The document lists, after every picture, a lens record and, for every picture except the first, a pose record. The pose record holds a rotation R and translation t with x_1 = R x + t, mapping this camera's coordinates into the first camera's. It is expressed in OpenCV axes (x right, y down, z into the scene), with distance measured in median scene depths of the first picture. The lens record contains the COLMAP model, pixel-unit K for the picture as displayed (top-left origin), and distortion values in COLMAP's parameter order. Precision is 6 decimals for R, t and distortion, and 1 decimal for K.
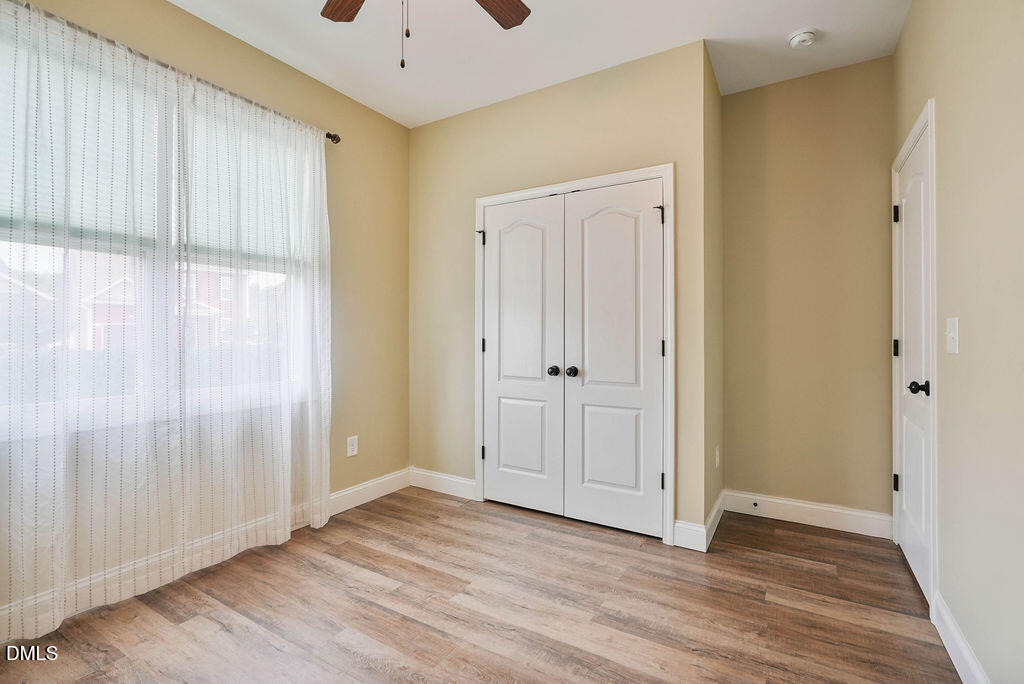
lens RADIAL K [[471.5, 0, 511.2], [0, 471.5, 326.1], [0, 0, 1]] dist [-0.008903, 0.000613]
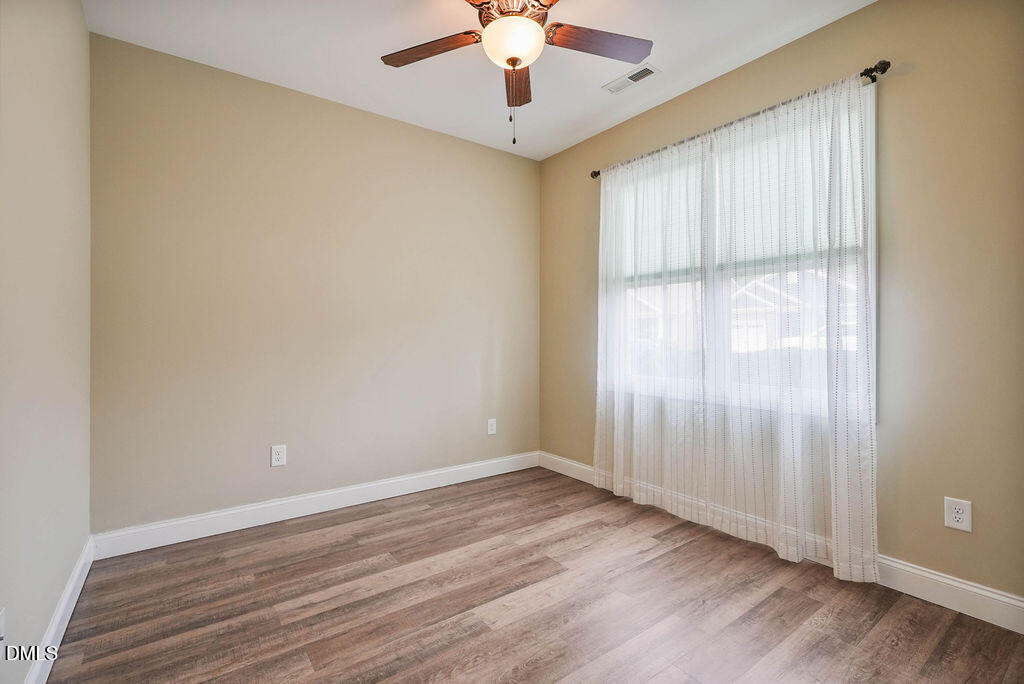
lens RADIAL K [[456.6, 0, 512.3], [0, 456.6, 338.7], [0, 0, 1]] dist [-0.013305, -0.000225]
pose [[-0.379599, -0.001140, -0.925150, 0.607126], [0.010052, 0.999935, -0.005356, 0.021320], [0.925096, -0.011333, -0.379563, 0.917918]]
